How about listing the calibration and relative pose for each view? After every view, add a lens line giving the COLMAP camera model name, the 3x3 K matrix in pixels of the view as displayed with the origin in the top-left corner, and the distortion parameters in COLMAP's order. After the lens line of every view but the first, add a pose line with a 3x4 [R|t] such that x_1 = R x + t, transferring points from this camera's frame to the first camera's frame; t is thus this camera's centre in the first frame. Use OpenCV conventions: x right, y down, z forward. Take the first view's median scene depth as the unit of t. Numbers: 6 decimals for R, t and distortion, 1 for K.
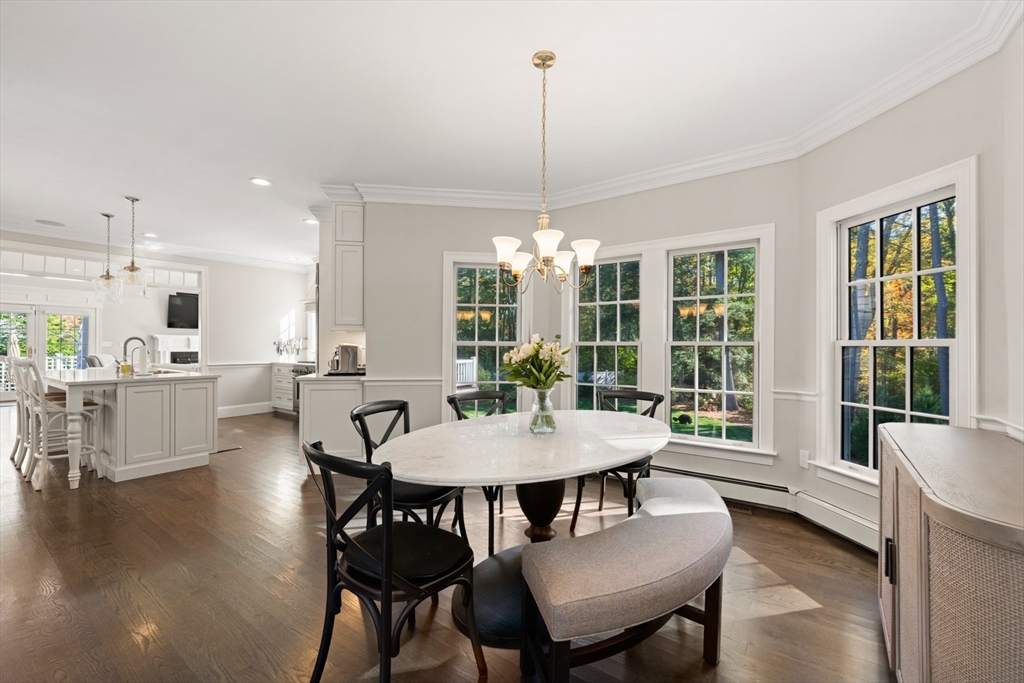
lens RADIAL K [[429.6, 0, 513.9], [0, 429.6, 342.6], [0, 0, 1]] dist [-0.000434, 0.000192]
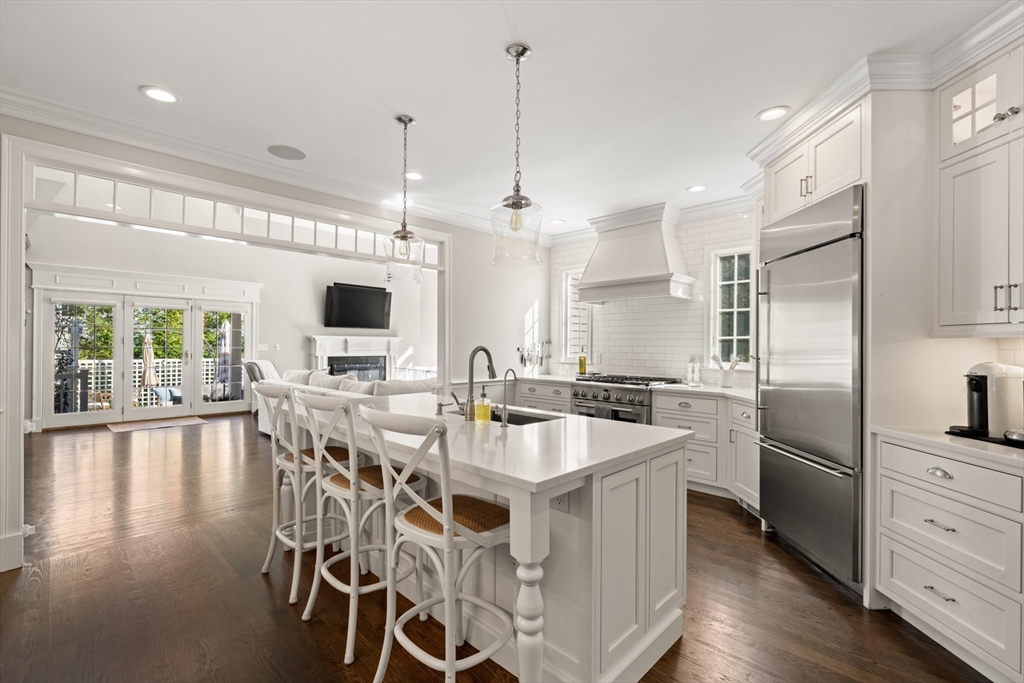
lens RADIAL K [[463.4, 0, 512.0], [0, 463.4, 342.9], [0, 0, 1]] dist [0.015546, 0.000089]
pose [[0.986868, 0.001941, -0.161516, -0.432160], [-0.001417, 0.999993, 0.003358, -0.010581], [0.161522, -0.003085, 0.986864, 0.267168]]
